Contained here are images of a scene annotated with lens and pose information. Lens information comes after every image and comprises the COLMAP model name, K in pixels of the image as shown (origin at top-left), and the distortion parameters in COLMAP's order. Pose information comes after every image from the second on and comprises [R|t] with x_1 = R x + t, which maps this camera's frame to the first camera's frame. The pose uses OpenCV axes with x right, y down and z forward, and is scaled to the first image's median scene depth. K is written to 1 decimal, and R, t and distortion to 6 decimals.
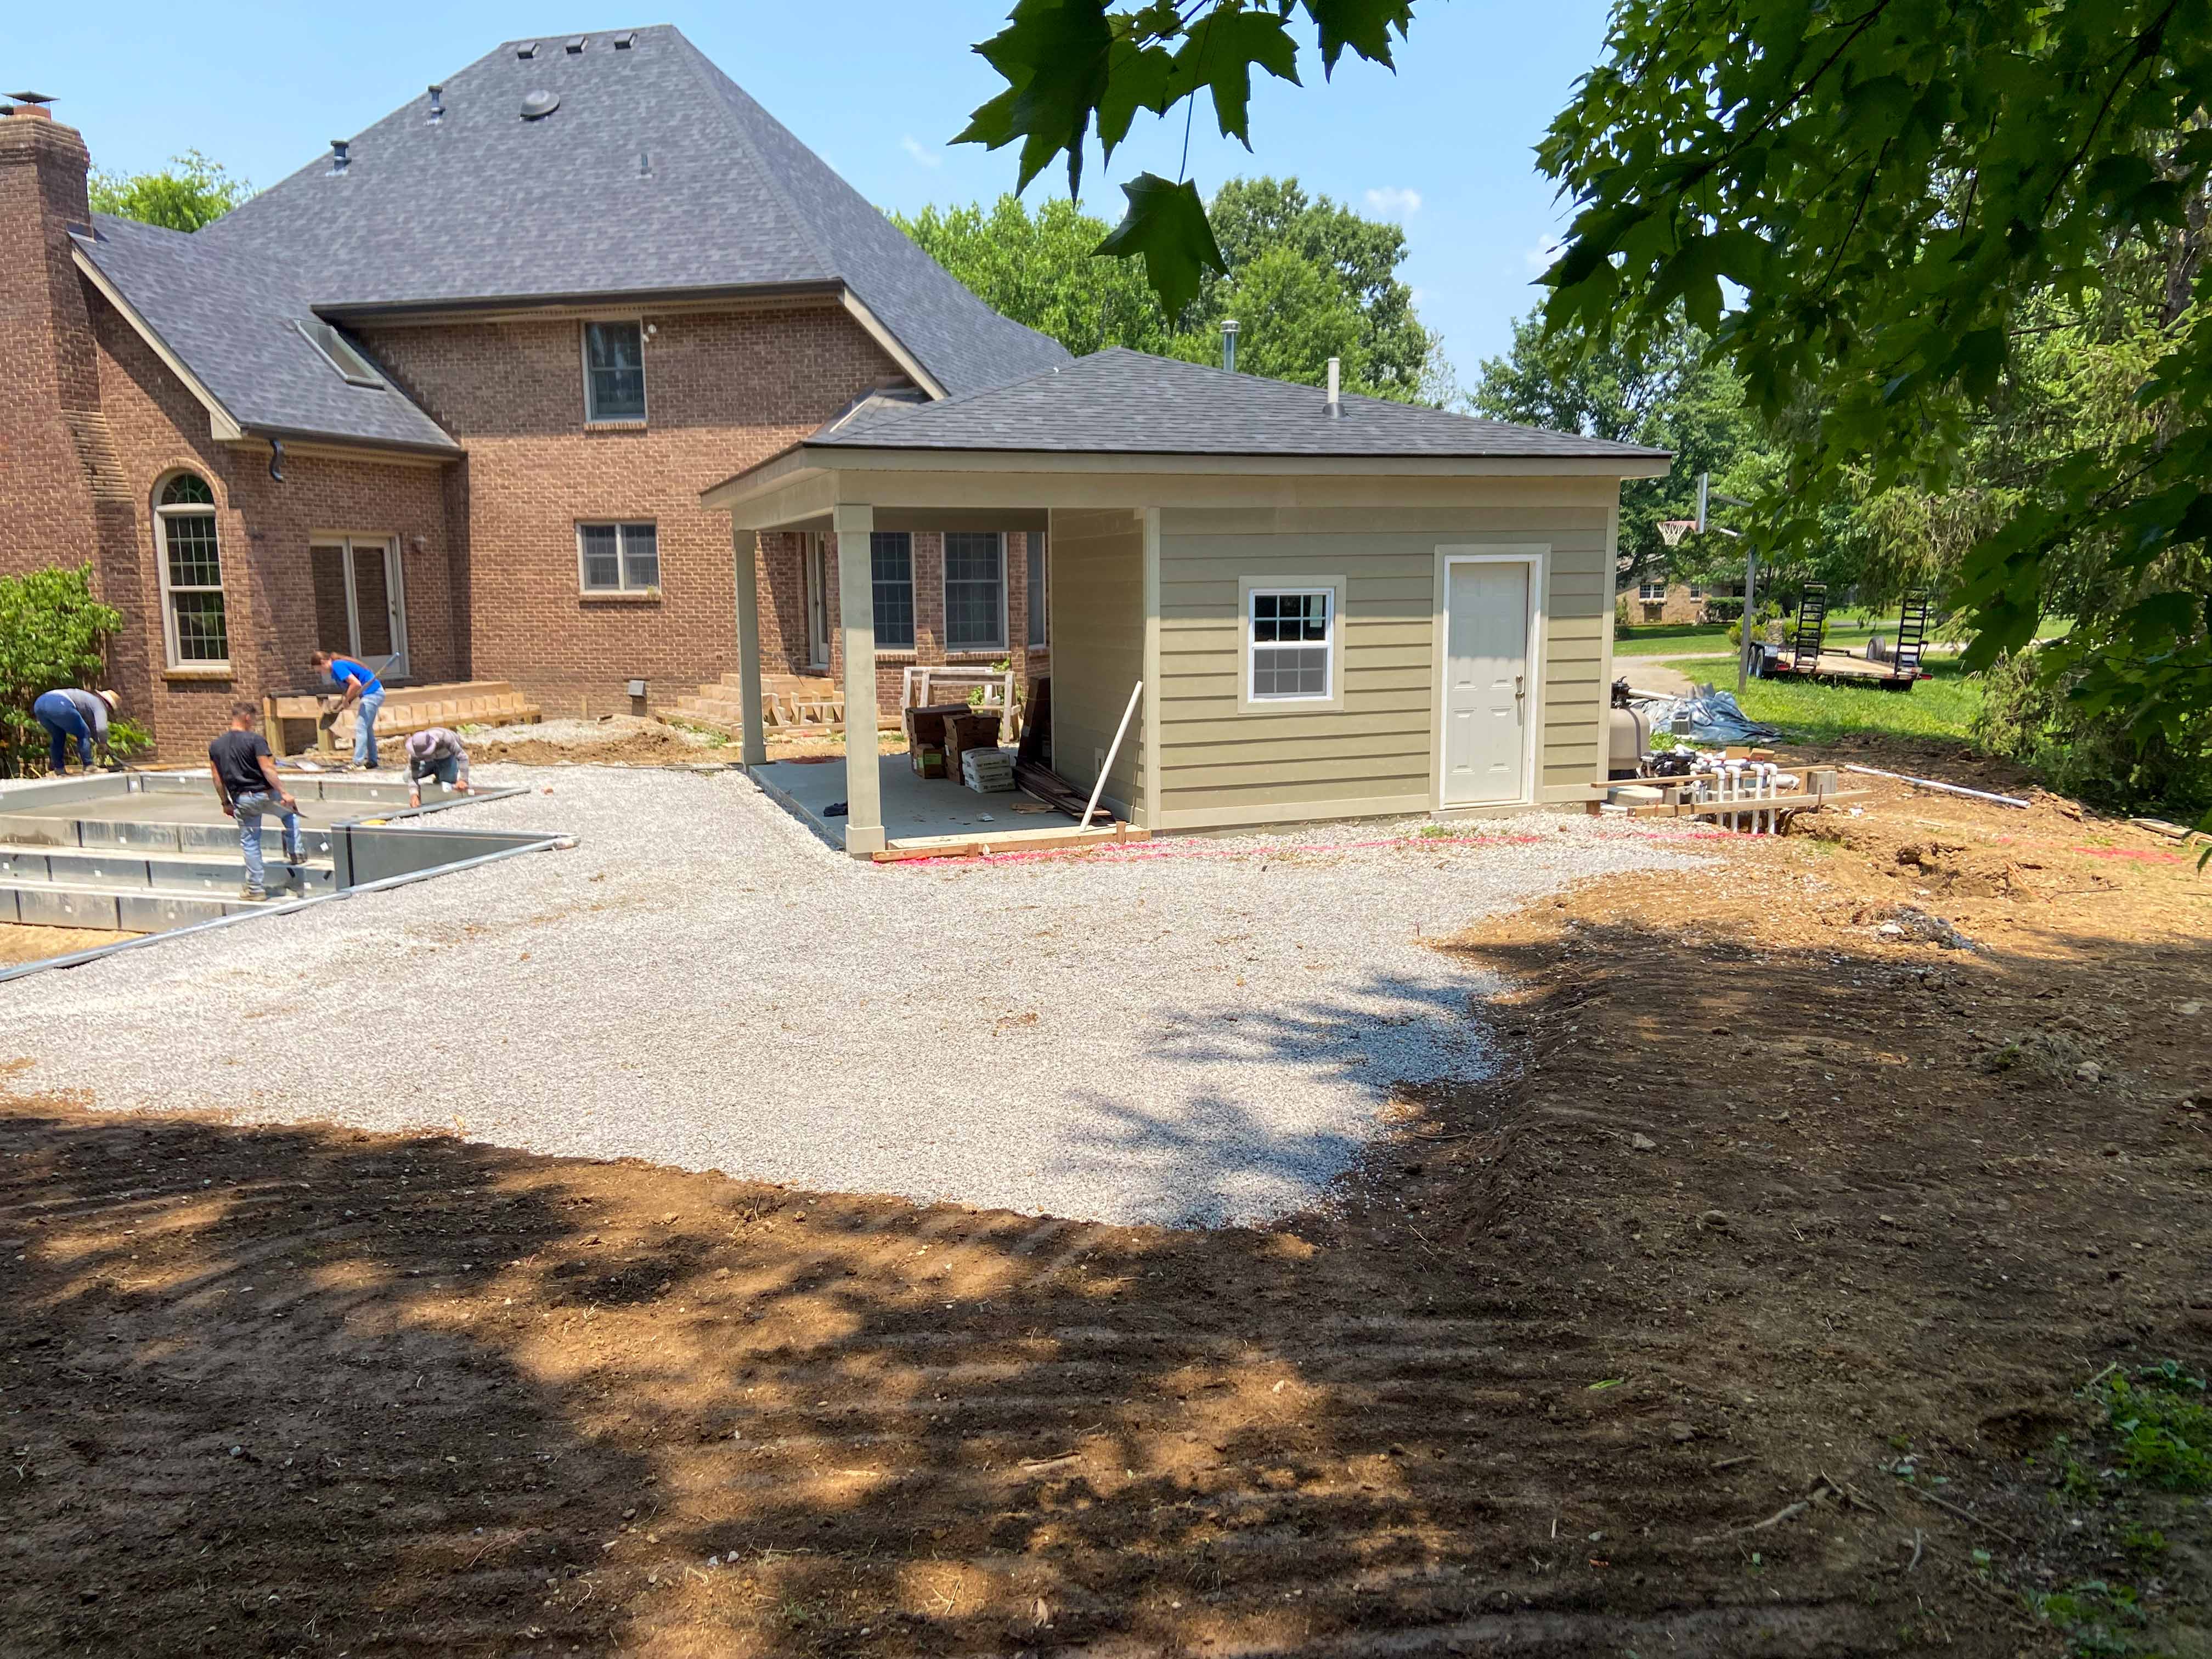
lens RADIAL K [[1668.6, 0, 1111.2], [0, 1668.6, 779.4], [0, 0, 1]] dist [0.220410, -0.246426]
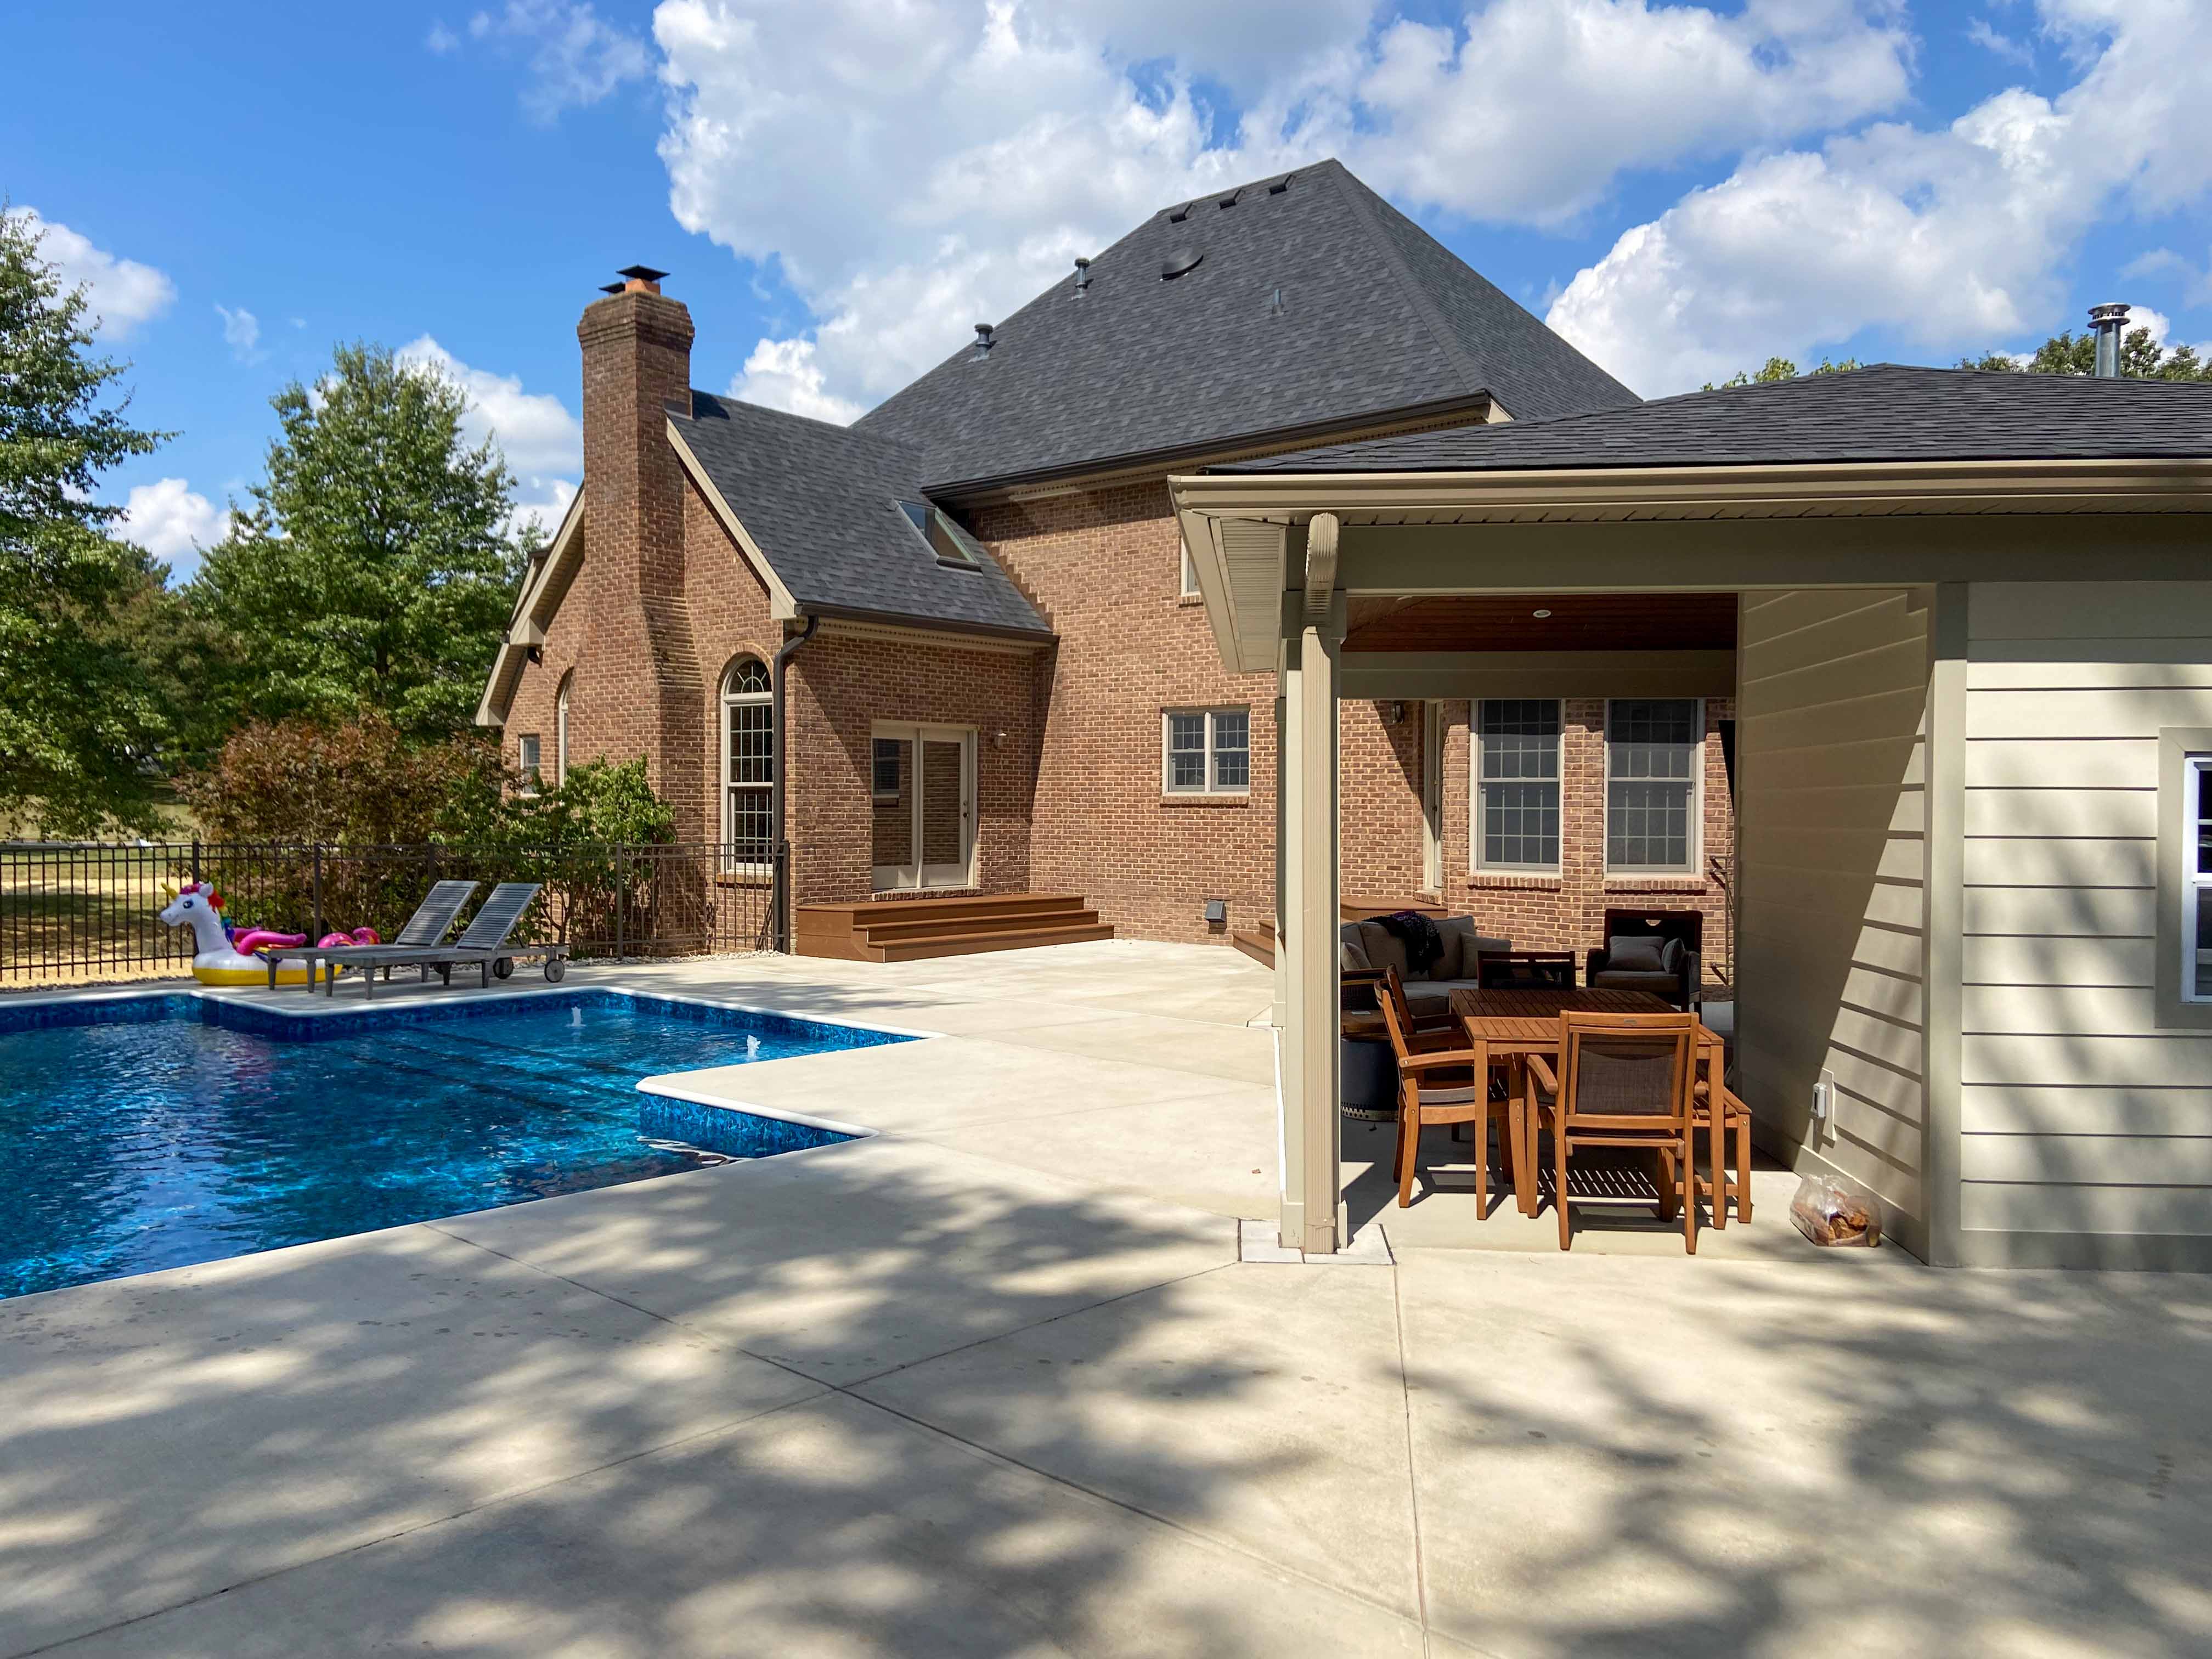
lens RADIAL K [[1668.6, 0, 1111.2], [0, 1668.6, 779.4], [0, 0, 1]] dist [0.220410, -0.246426]
pose [[0.912378, 0.011986, -0.409174, 0.002094], [-0.064493, 0.991297, -0.114767, -0.021815], [0.404237, 0.131099, 0.905210, 0.257554]]
